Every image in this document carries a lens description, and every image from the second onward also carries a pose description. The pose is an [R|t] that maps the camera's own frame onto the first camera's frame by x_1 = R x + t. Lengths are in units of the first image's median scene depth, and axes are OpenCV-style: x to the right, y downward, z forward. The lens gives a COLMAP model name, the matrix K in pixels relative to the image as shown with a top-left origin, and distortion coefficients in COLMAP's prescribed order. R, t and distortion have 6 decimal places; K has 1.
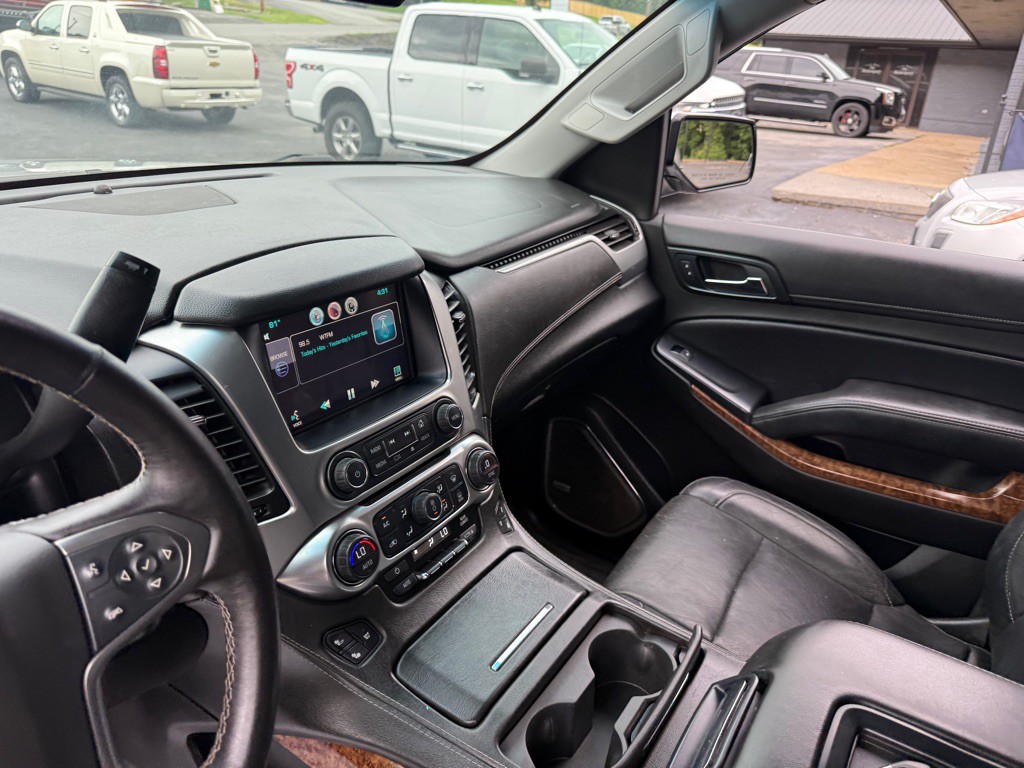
lens RADIAL K [[726.9, 0, 498.9], [0, 726.9, 394.2], [0, 0, 1]] dist [0.018123, -0.027375]
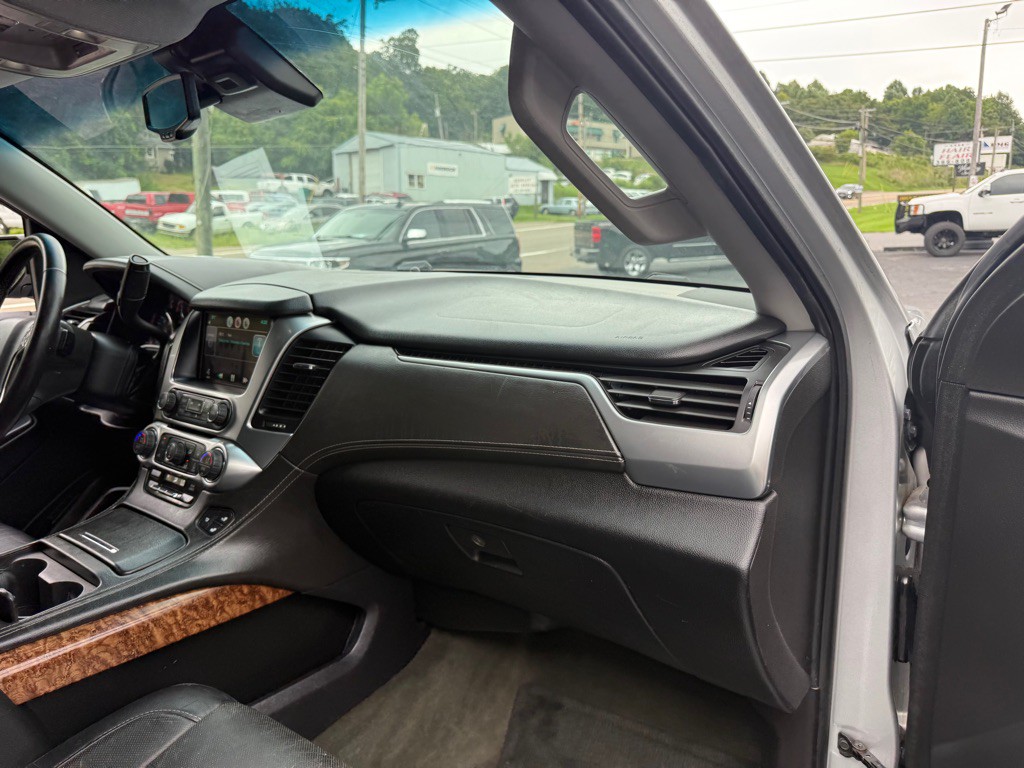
lens RADIAL K [[726.9, 0, 511.5], [0, 726.9, 385.3], [0, 0, 1]] dist [0.018123, -0.027375]
pose [[-0.083230, 0.142347, -0.986311, 0.692059], [-0.402905, 0.900437, 0.163952, -0.259828], [0.911450, 0.411036, -0.017591, 0.859554]]
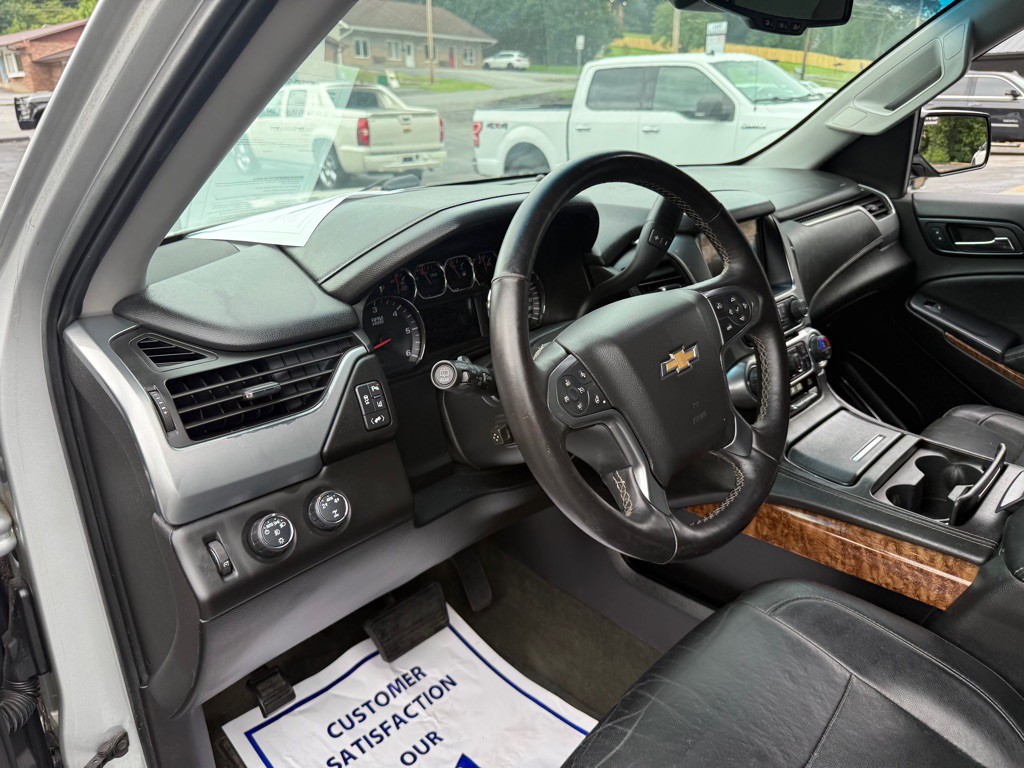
lens RADIAL K [[726.9, 0, 505.0], [0, 726.9, 379.1], [0, 0, 1]] dist [0.018123, -0.027375]
pose [[0.979693, -0.009310, -0.200287, -0.203555], [-0.007095, 0.996686, -0.081037, 0.169310], [0.200378, 0.080812, 0.976380, -0.301175]]
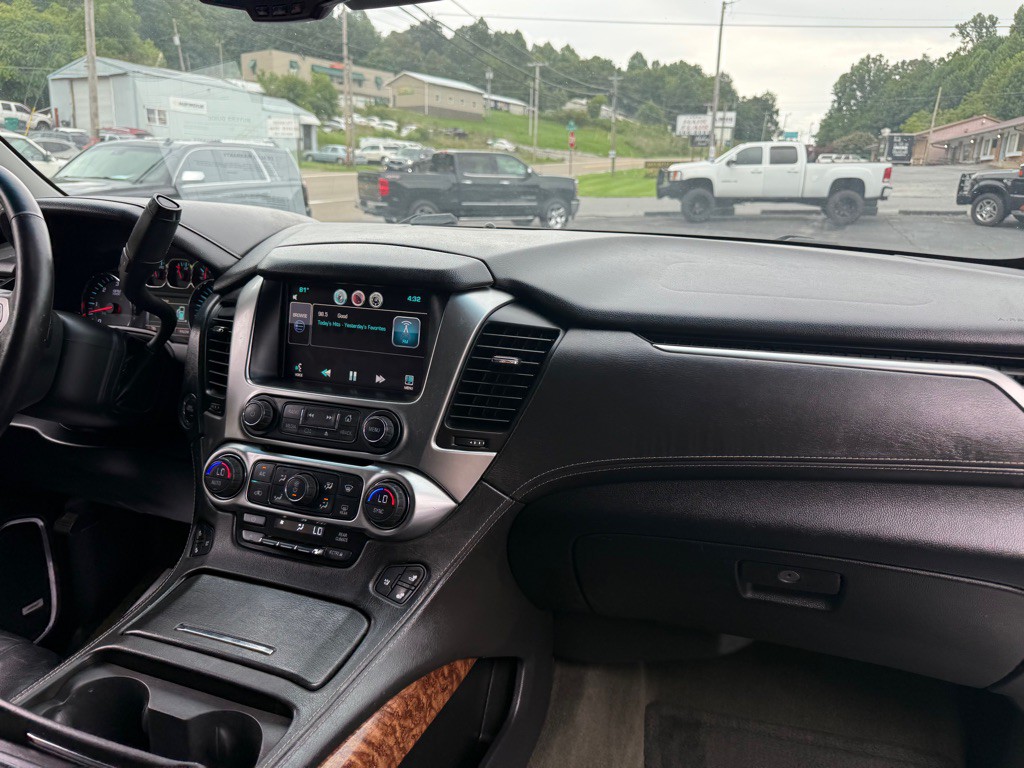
lens RADIAL K [[726.9, 0, 511.3], [0, 726.9, 394.4], [0, 0, 1]] dist [0.018123, -0.027375]
pose [[0.226982, 0.209398, -0.951121, 0.492253], [-0.410297, 0.906274, 0.101609, -0.101164], [0.883253, 0.367179, 0.291623, 0.493888]]
